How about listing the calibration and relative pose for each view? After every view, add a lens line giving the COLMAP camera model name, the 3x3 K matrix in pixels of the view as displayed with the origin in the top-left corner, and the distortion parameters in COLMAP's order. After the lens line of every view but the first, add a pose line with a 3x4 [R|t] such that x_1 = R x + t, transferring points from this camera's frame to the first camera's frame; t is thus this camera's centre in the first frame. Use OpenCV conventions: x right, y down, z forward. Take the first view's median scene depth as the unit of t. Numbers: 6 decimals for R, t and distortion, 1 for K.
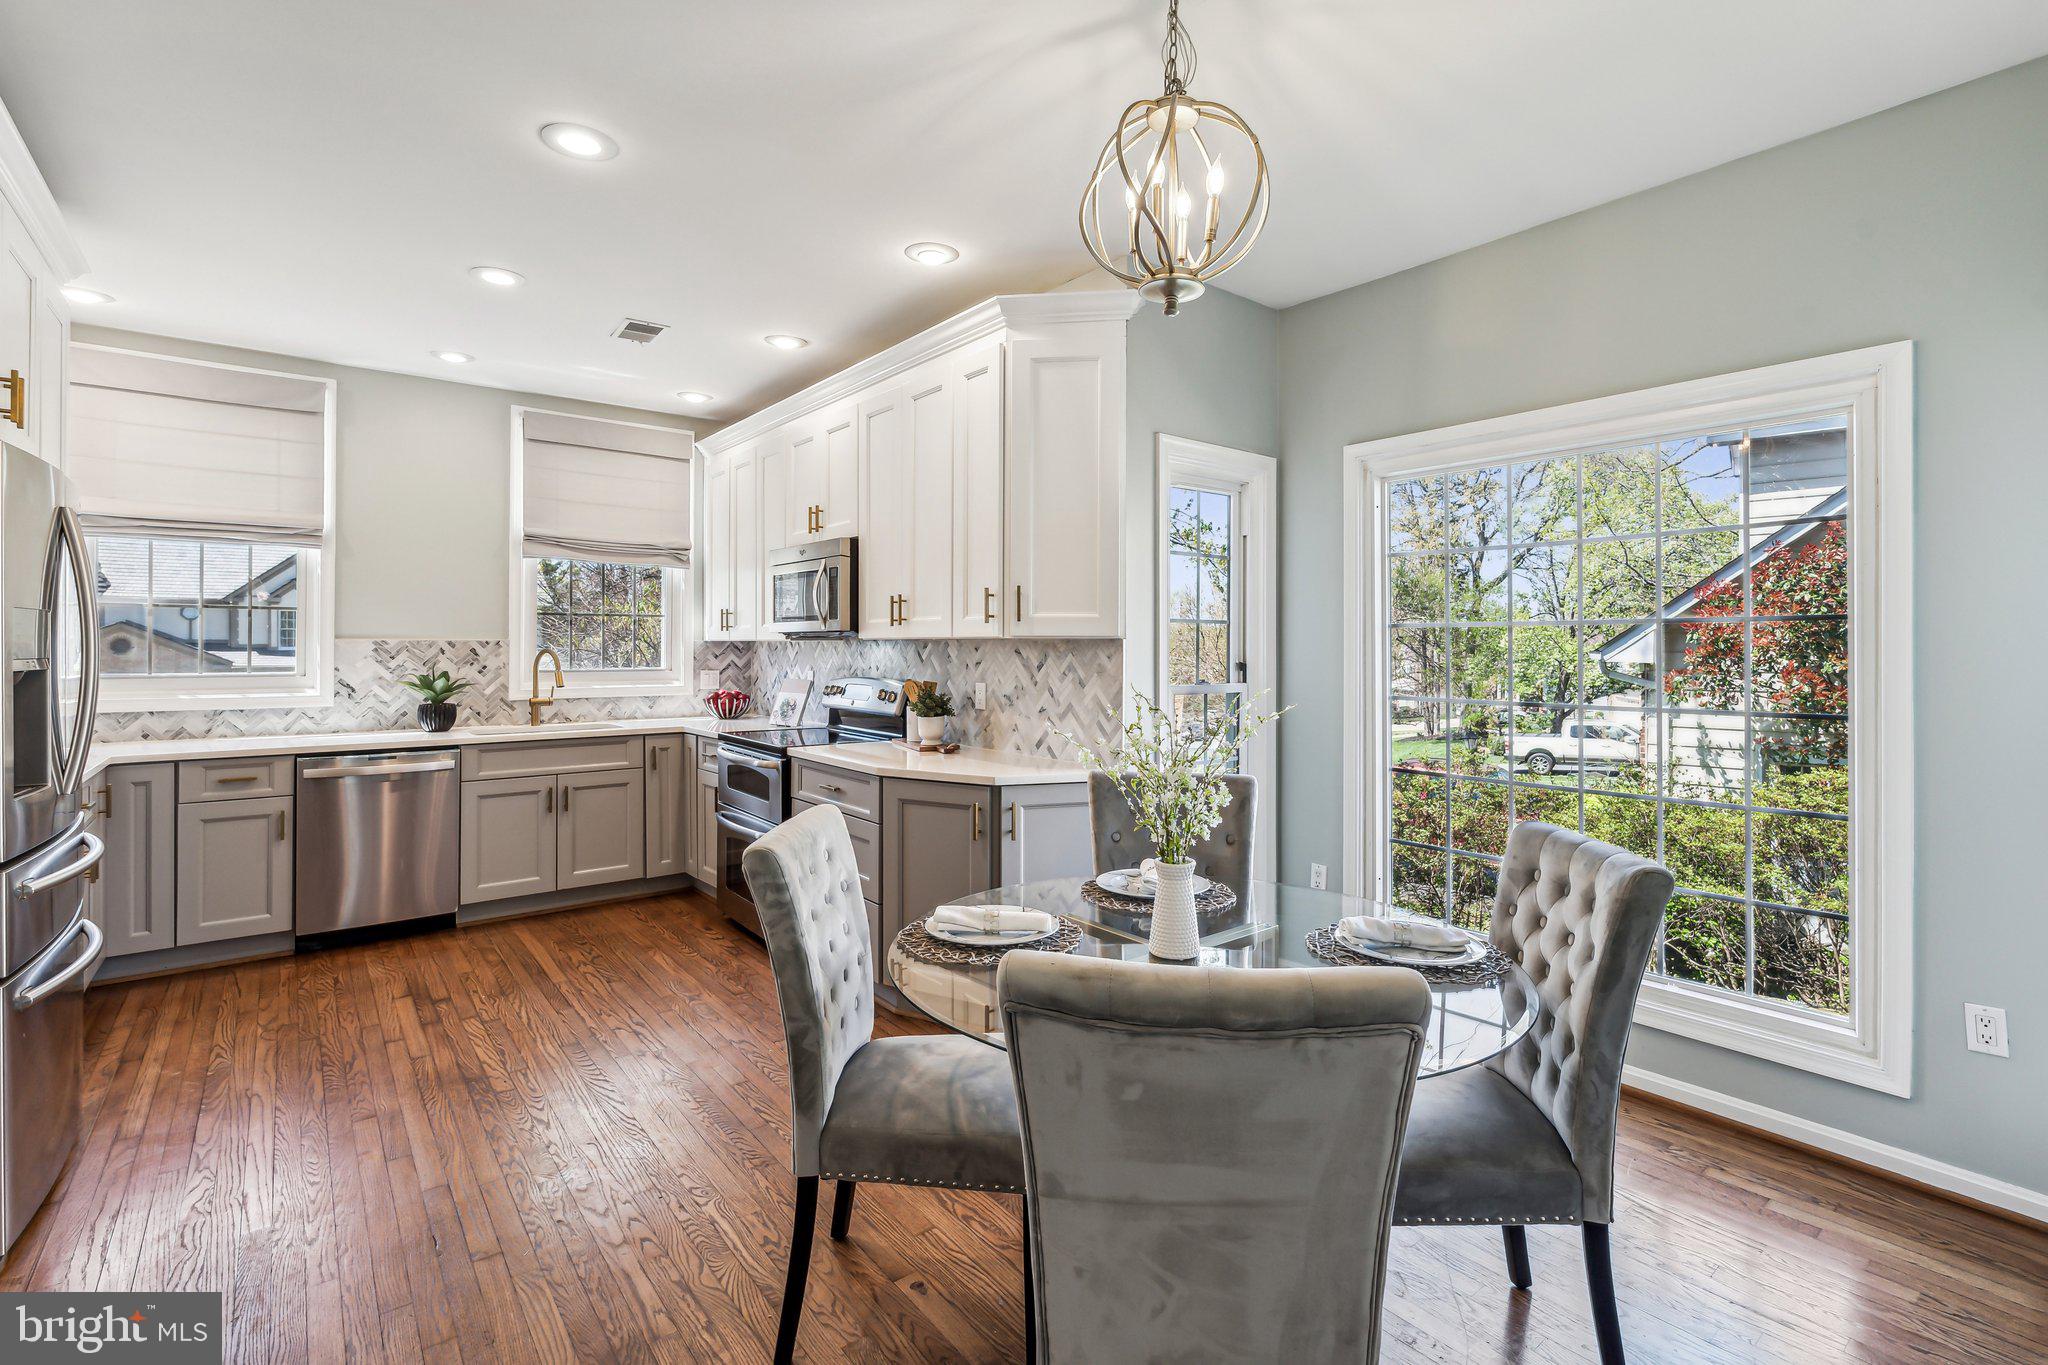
lens RADIAL K [[935.6, 0, 1027.0], [0, 935.6, 645.6], [0, 0, 1]] dist [0.001439, 0.000393]
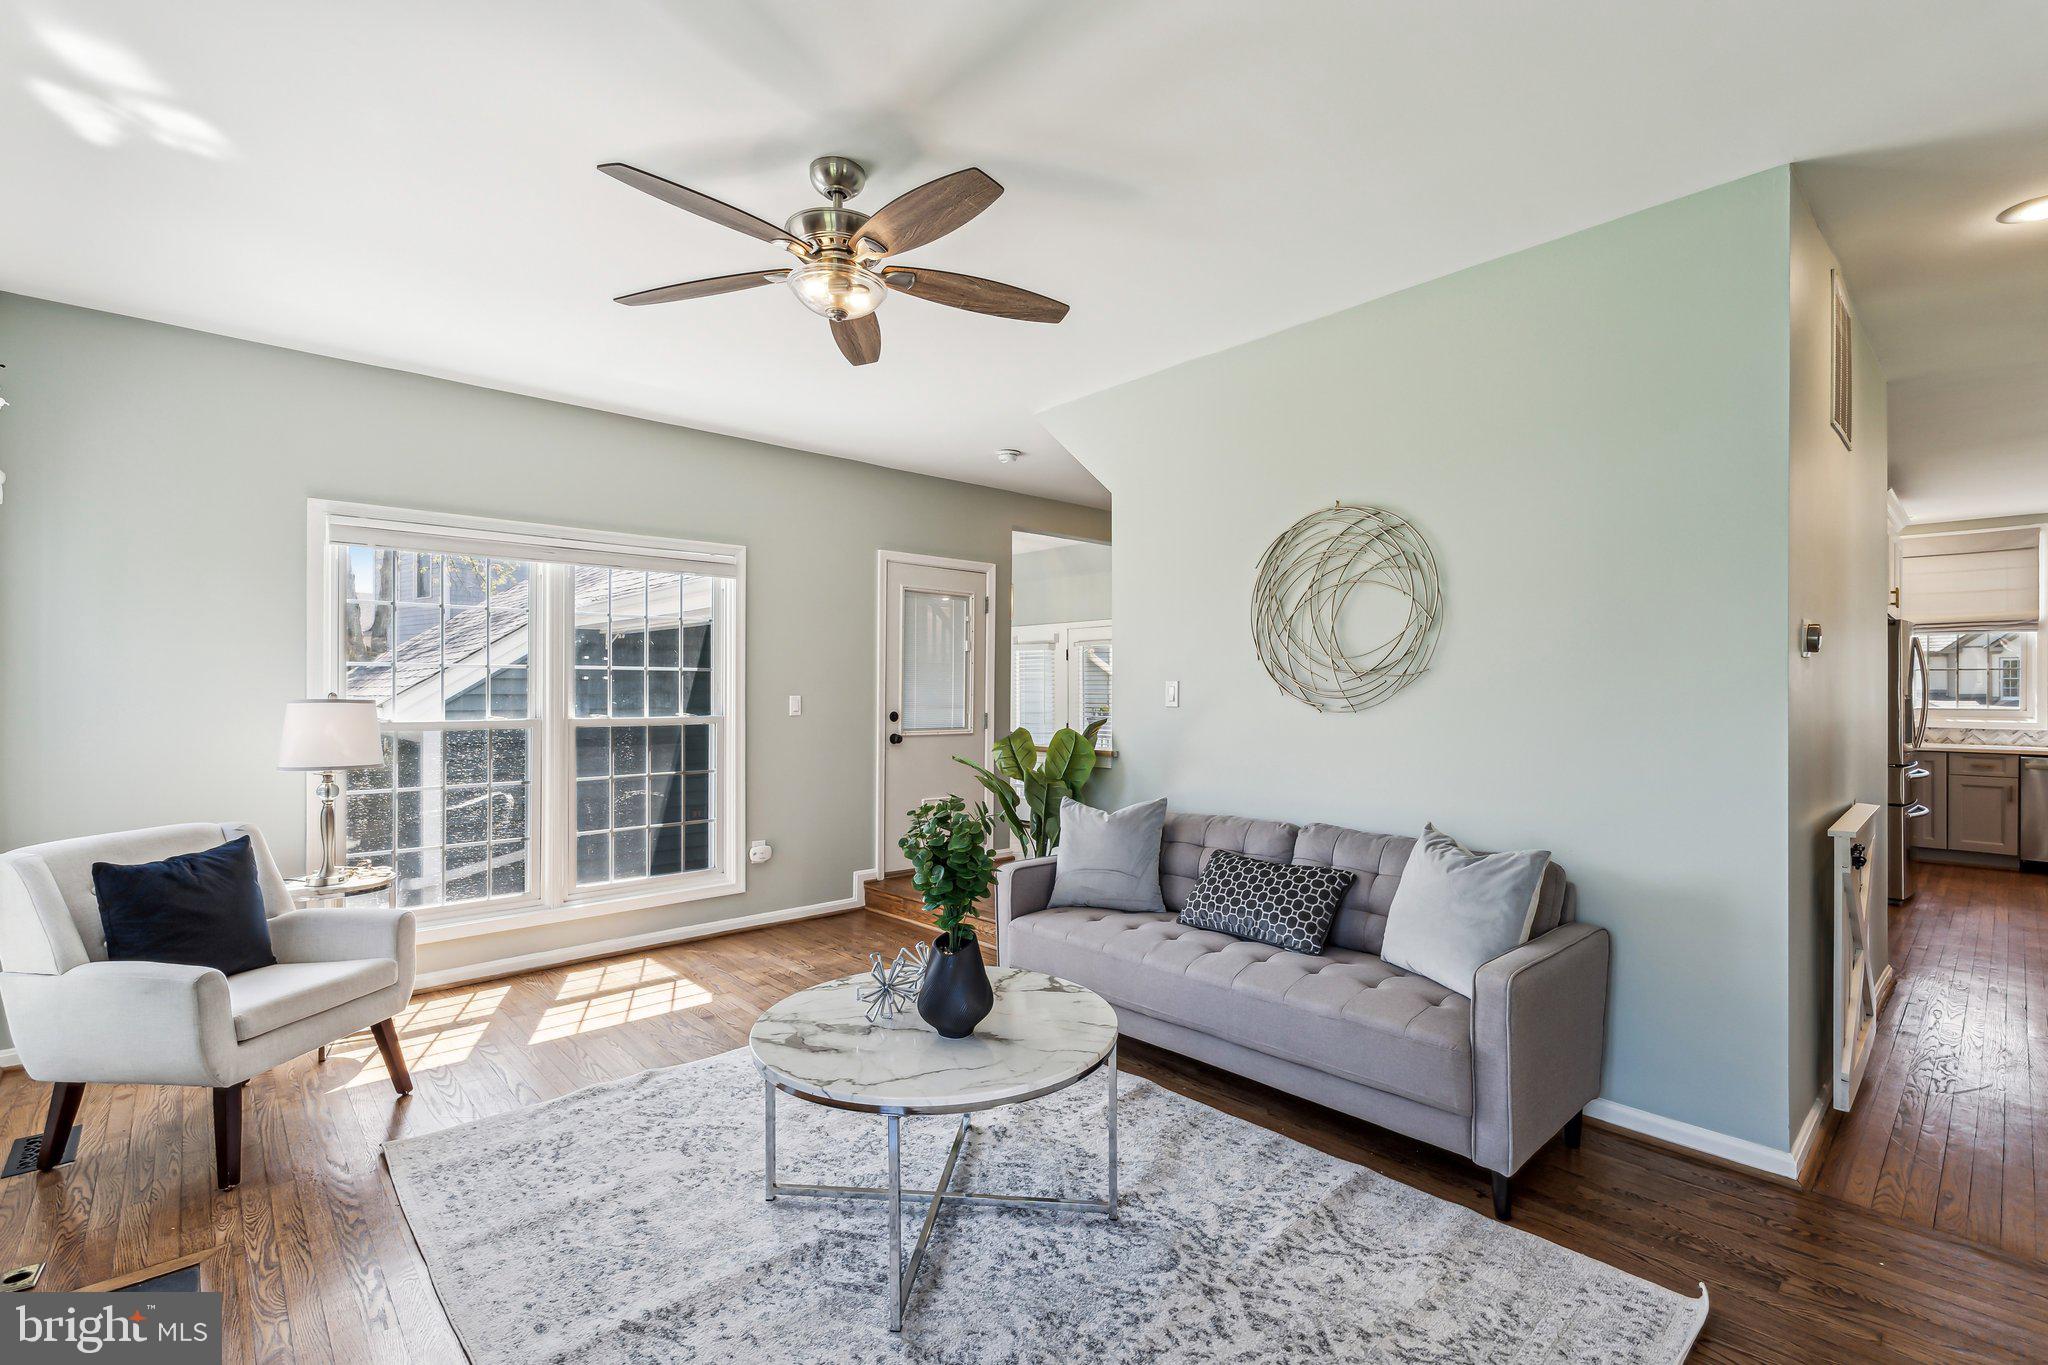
lens RADIAL K [[920.9, 0, 1024.9], [0, 920.9, 677.7], [0, 0, 1]] dist [0.000055, 0.000222]
pose [[0.083109, -0.015890, -0.996414, 0.682364], [-0.003548, 0.999862, -0.016241, 0.007791], [0.996534, 0.004885, 0.083041, -0.871249]]
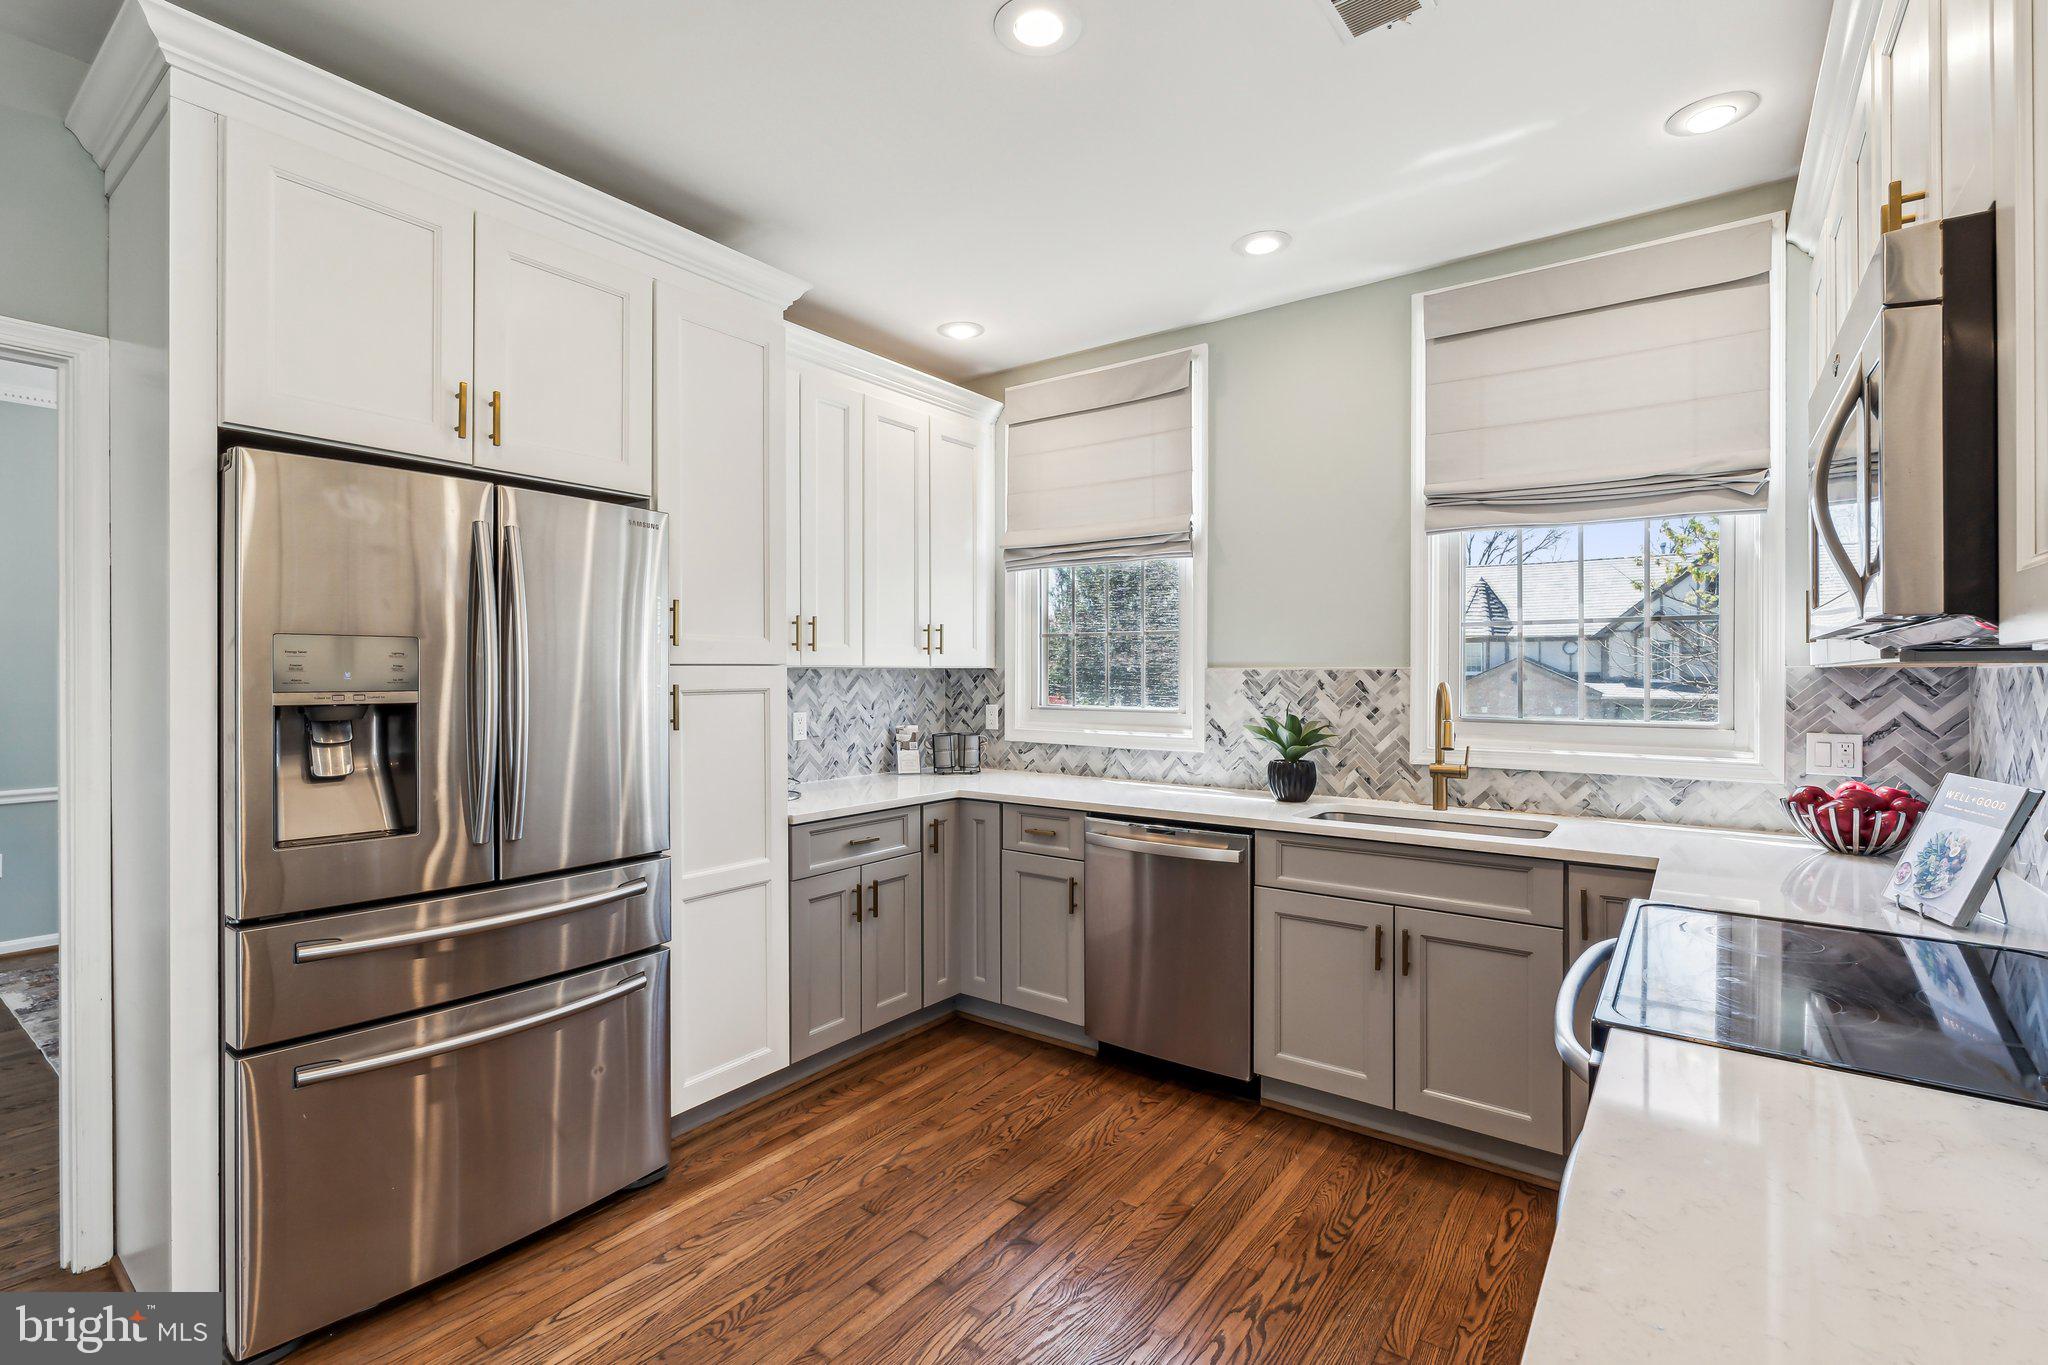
lens RADIAL K [[920.9, 0, 1024.9], [0, 920.9, 677.7], [0, 0, 1]] dist [0.000055, 0.000222]
pose [[0.263429, 0.001900, -0.964677, -0.025941], [-0.001291, 0.999998, 0.001617, -0.000333], [0.964678, 0.000819, 0.263431, 0.664149]]
